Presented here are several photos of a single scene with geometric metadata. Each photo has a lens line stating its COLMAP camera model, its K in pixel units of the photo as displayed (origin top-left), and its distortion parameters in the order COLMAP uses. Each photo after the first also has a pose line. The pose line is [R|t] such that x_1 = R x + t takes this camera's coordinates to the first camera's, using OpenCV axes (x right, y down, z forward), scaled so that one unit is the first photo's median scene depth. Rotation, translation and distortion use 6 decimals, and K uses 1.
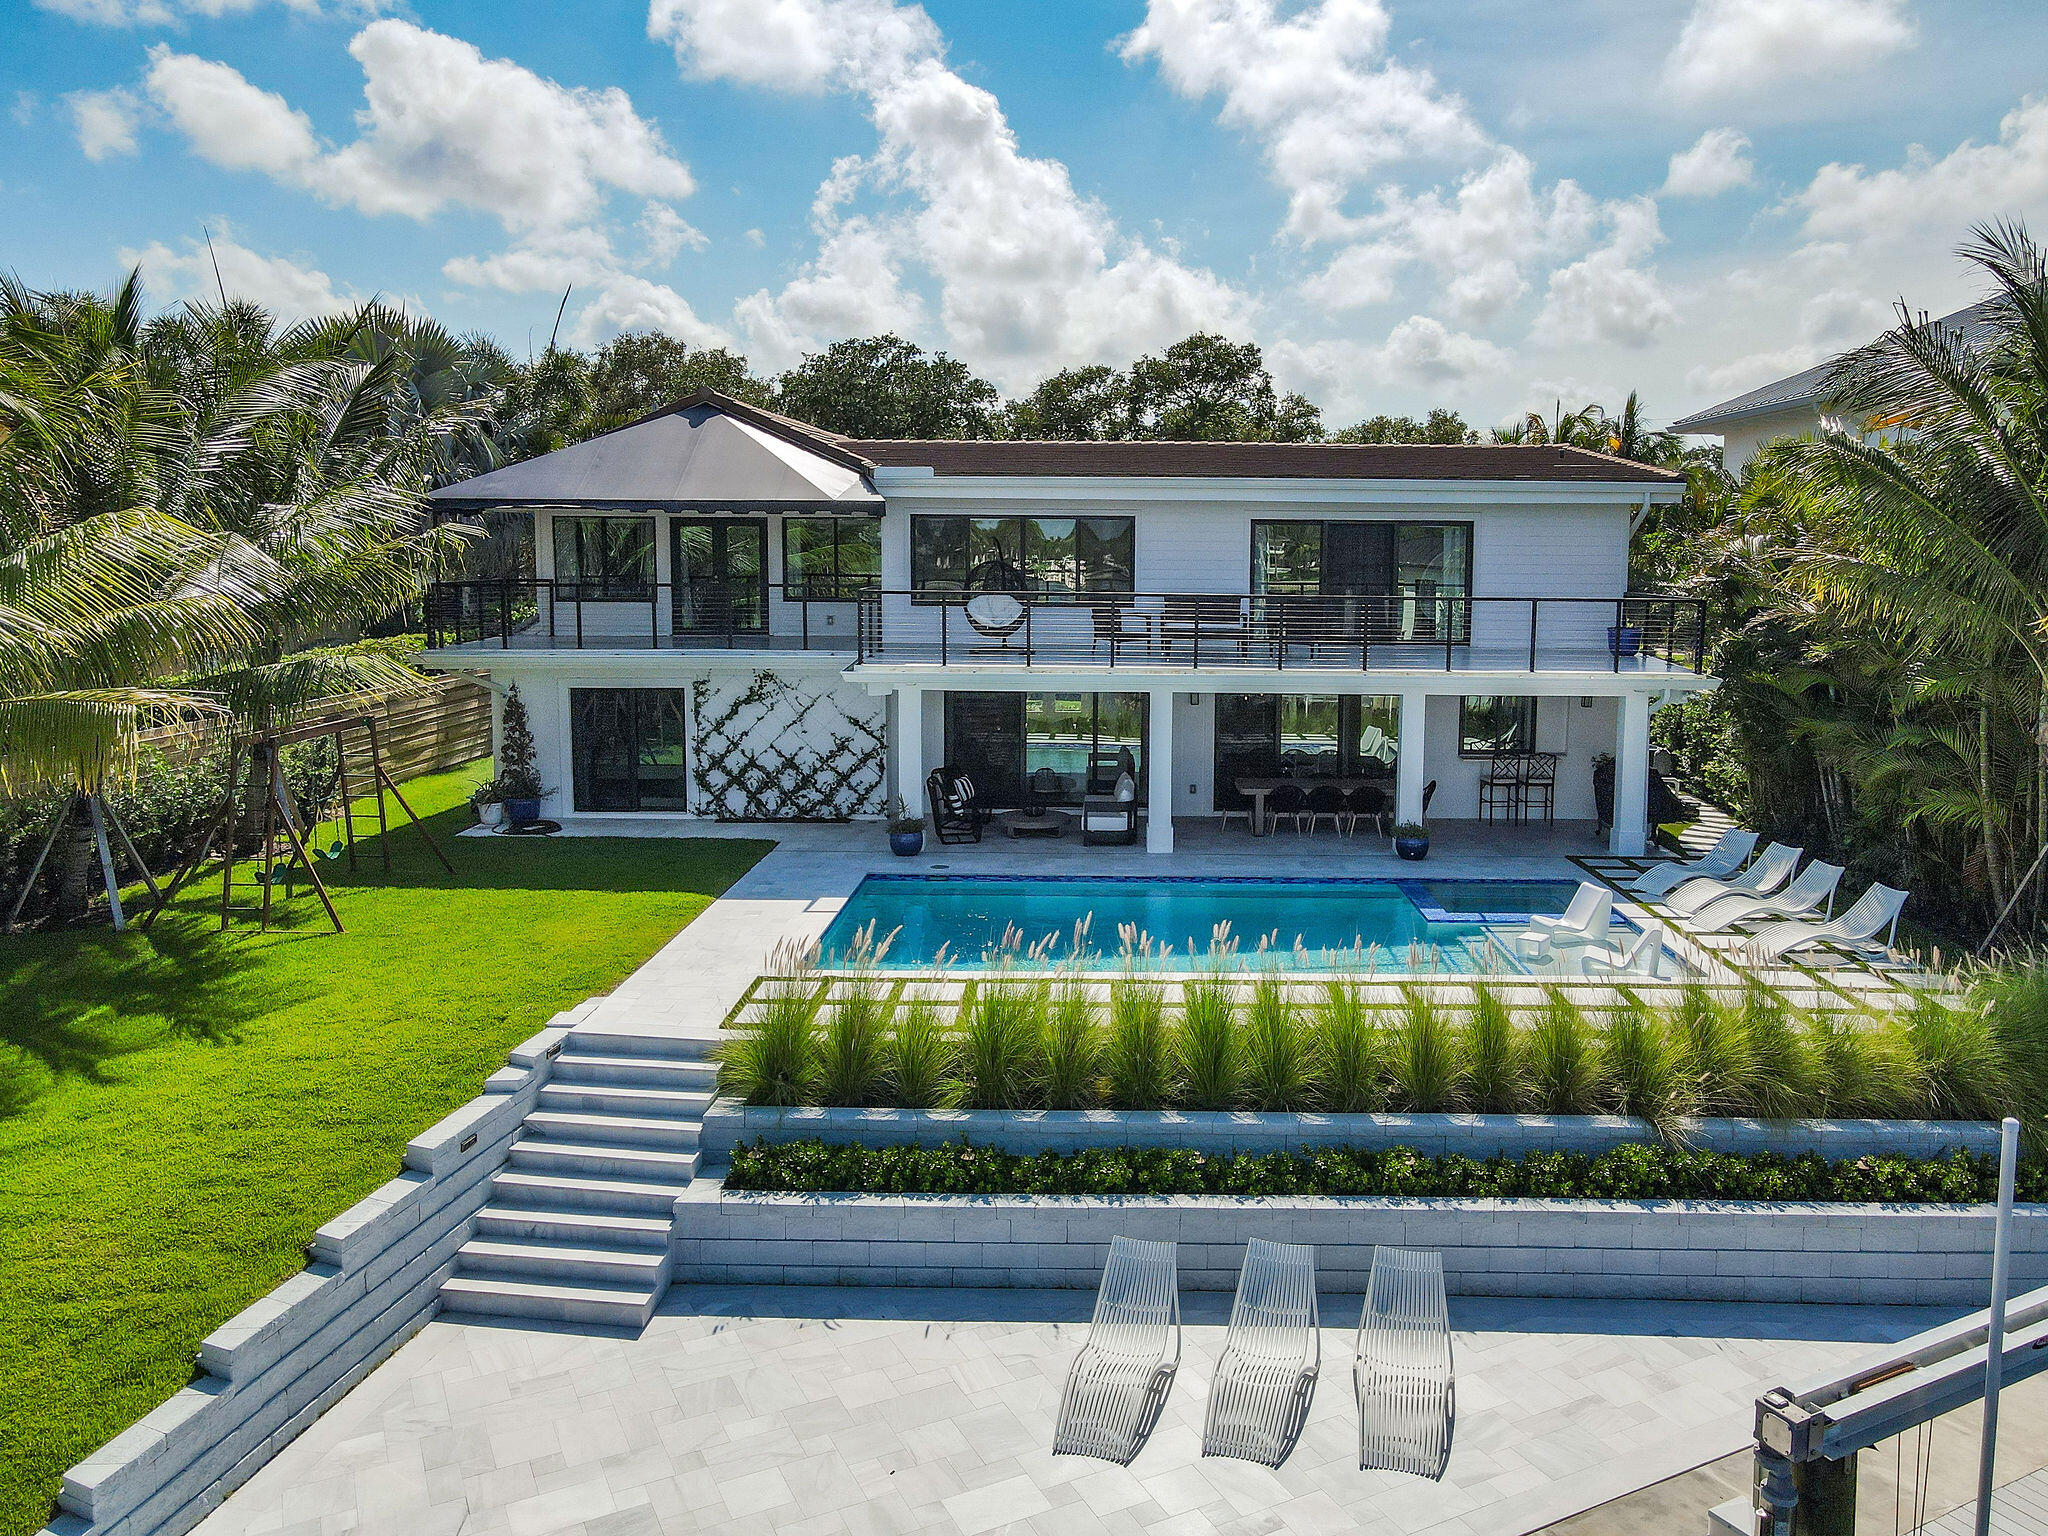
lens RADIAL K [[1530.6, 0, 1092.0], [0, 1530.6, 725.3], [0, 0, 1]] dist [0.006696, 0.013559]
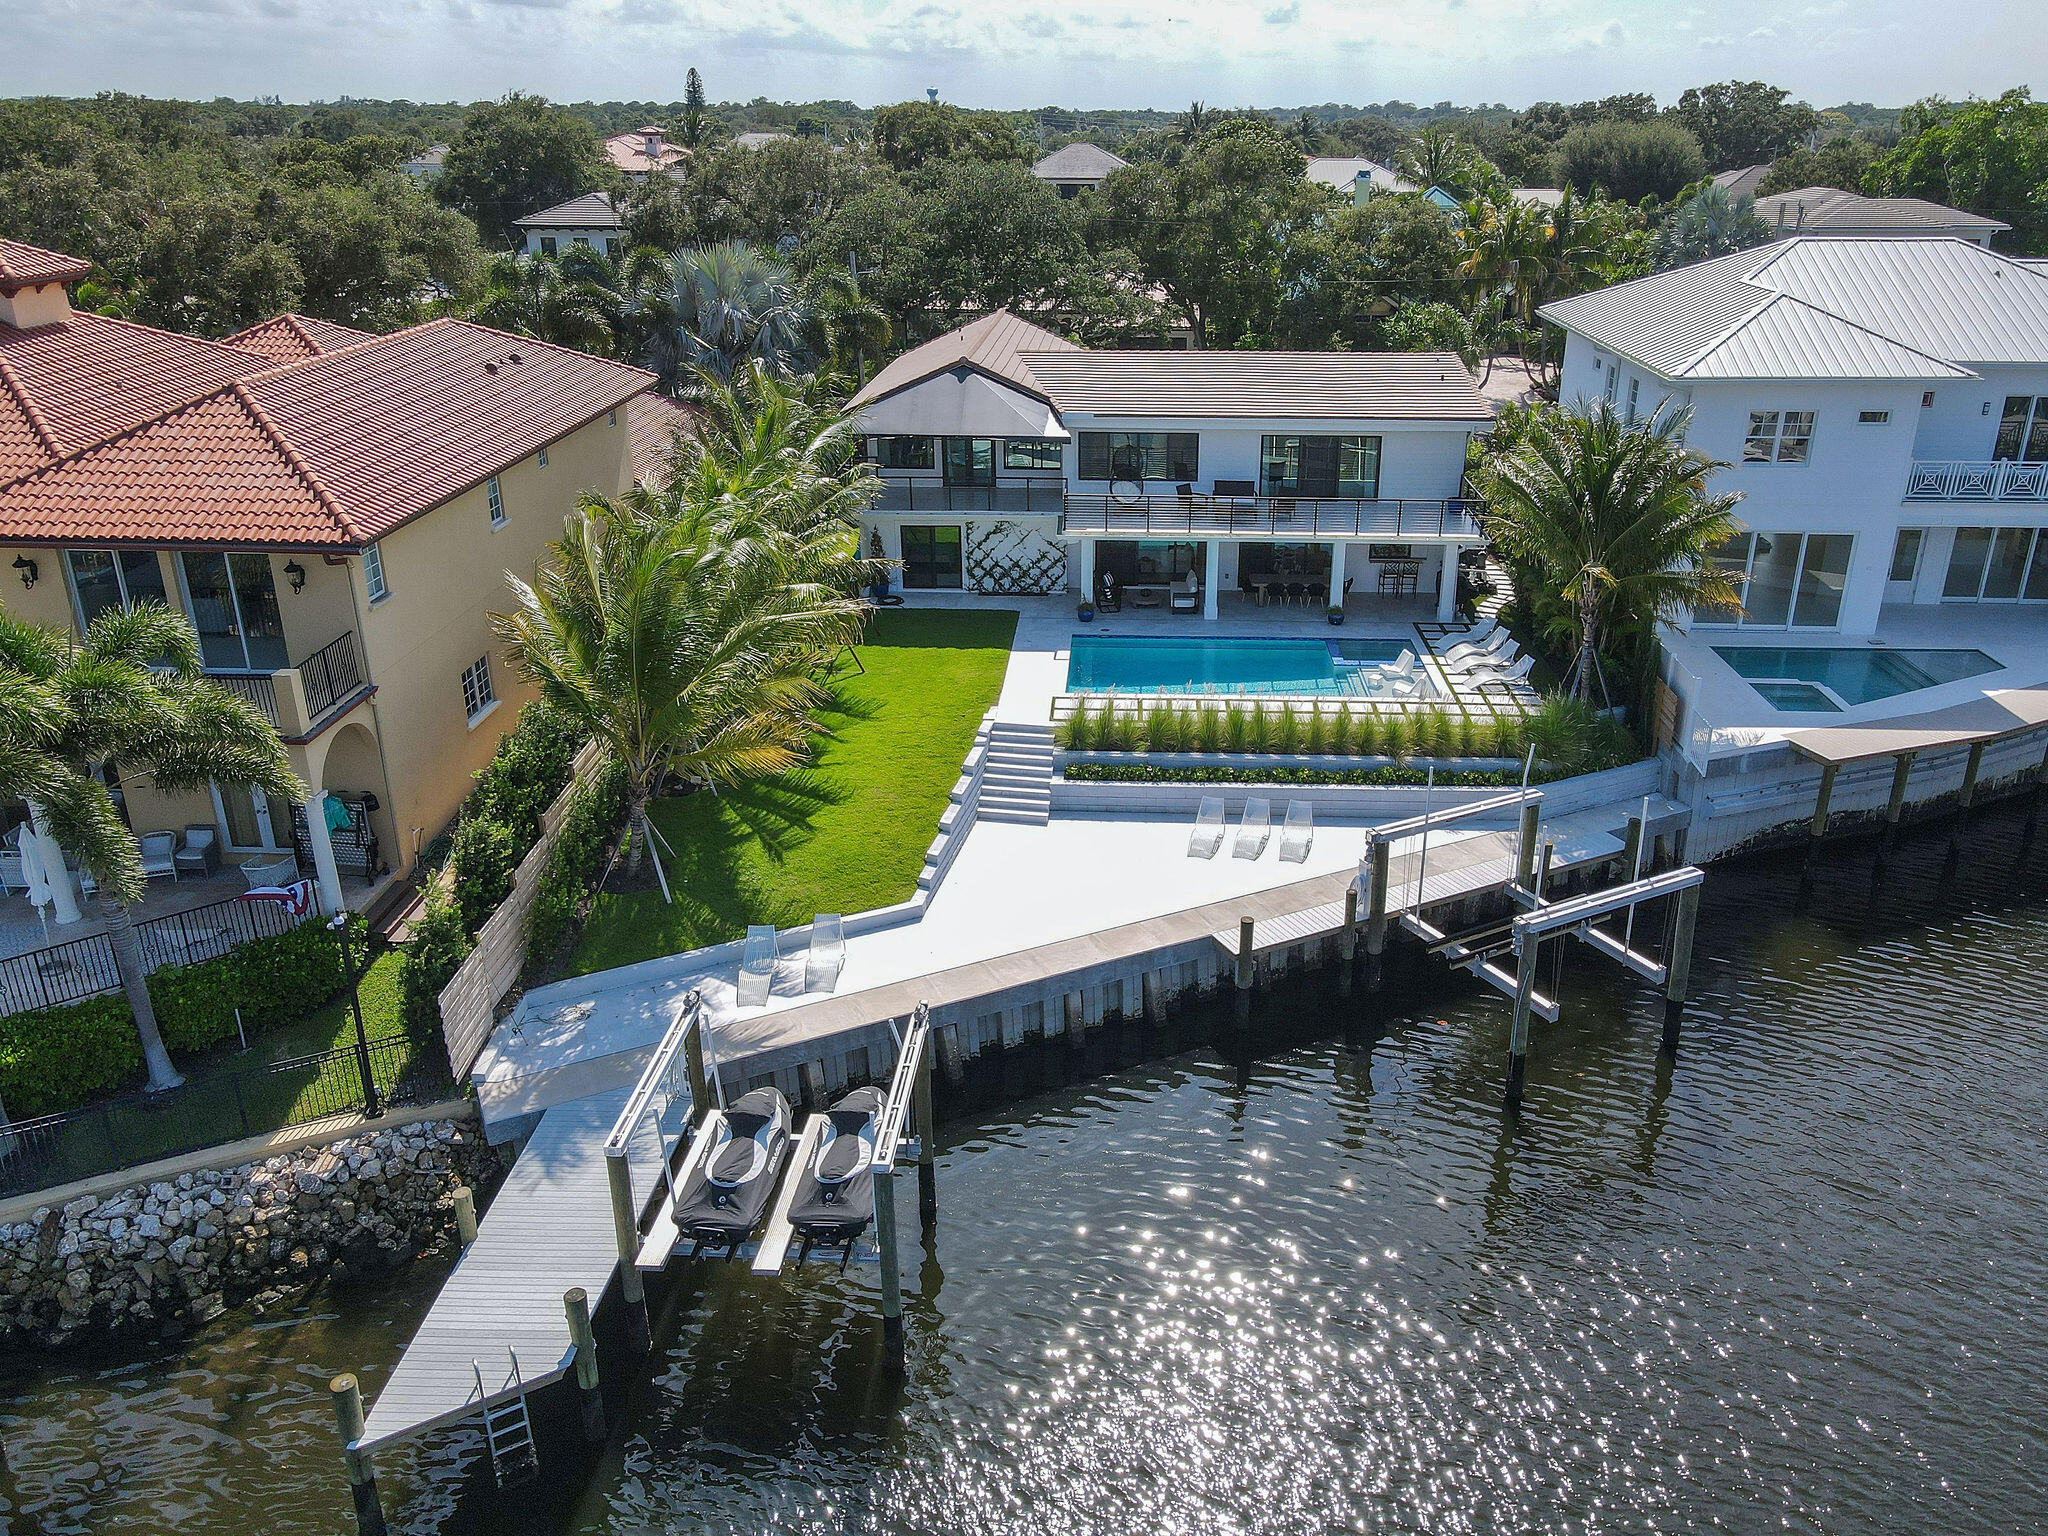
lens RADIAL K [[1530.6, 0, 1066.8], [0, 1530.6, 760.2], [0, 0, 1]] dist [0.006696, 0.013559]
pose [[0.999752, 0.006337, -0.021358, -0.162677], [-0.000034, 0.959130, 0.282965, -0.499593], [0.022278, -0.282894, 0.958892, -1.598907]]
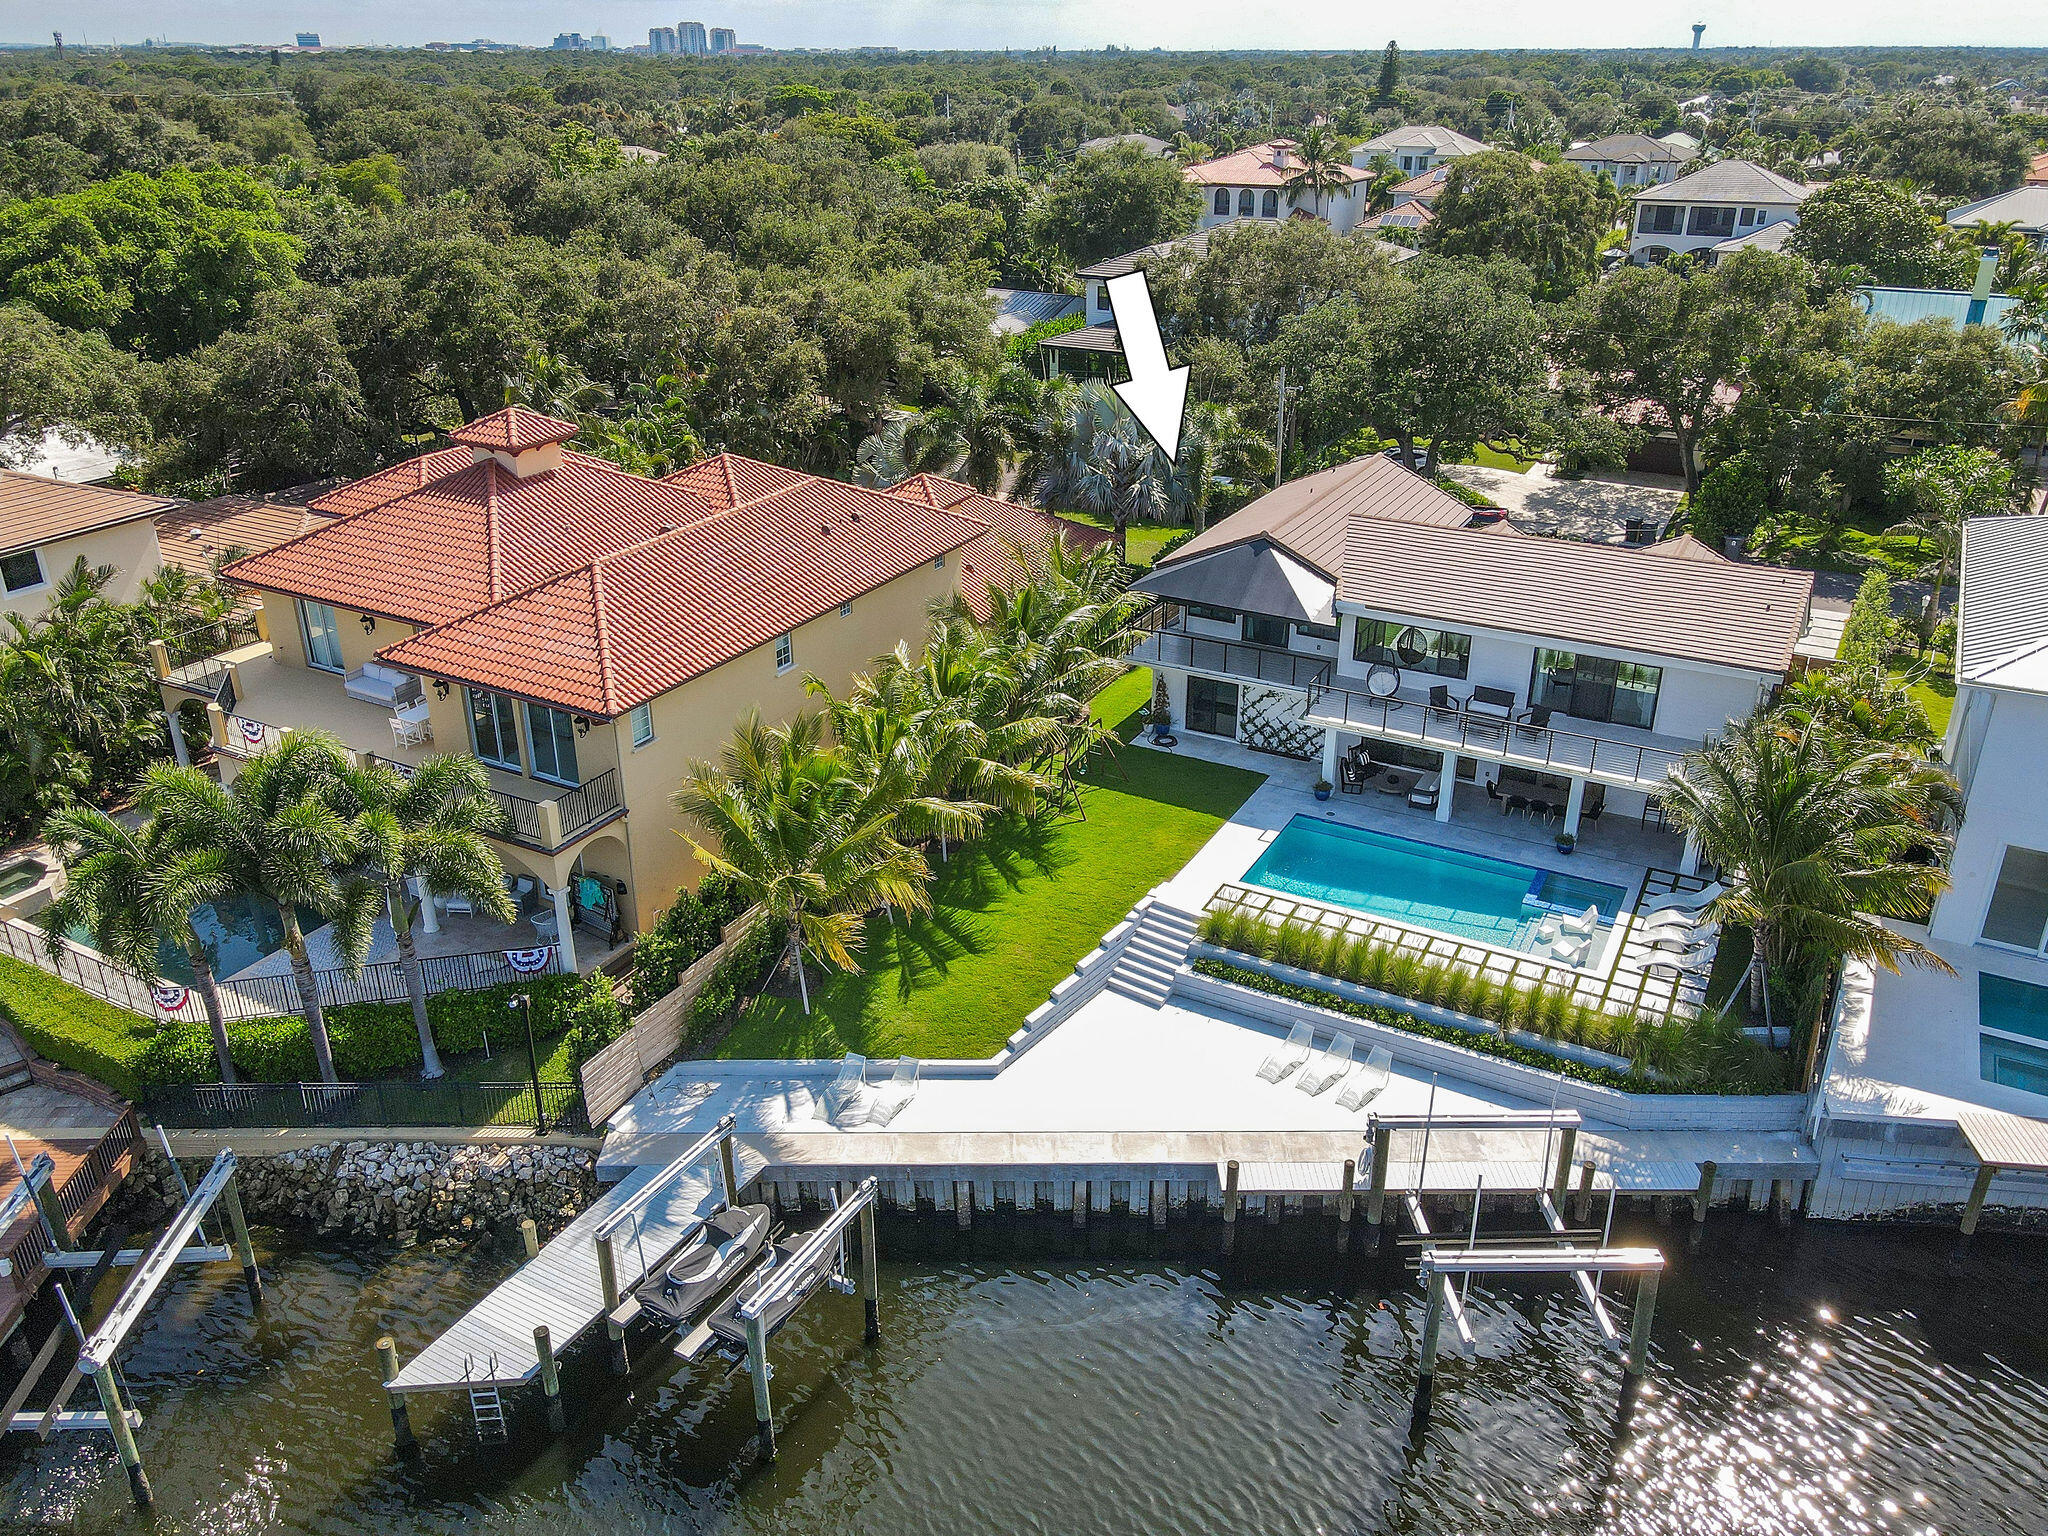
lens RADIAL K [[1530.6, 0, 1031.5], [0, 1530.6, 762.0], [0, 0, 1]] dist [0.006696, 0.013559]
pose [[0.883239, 0.193089, -0.427323, 0.682322], [-0.045828, 0.942469, 0.331138, -1.048793], [0.466678, -0.272890, 0.841274, -1.569568]]
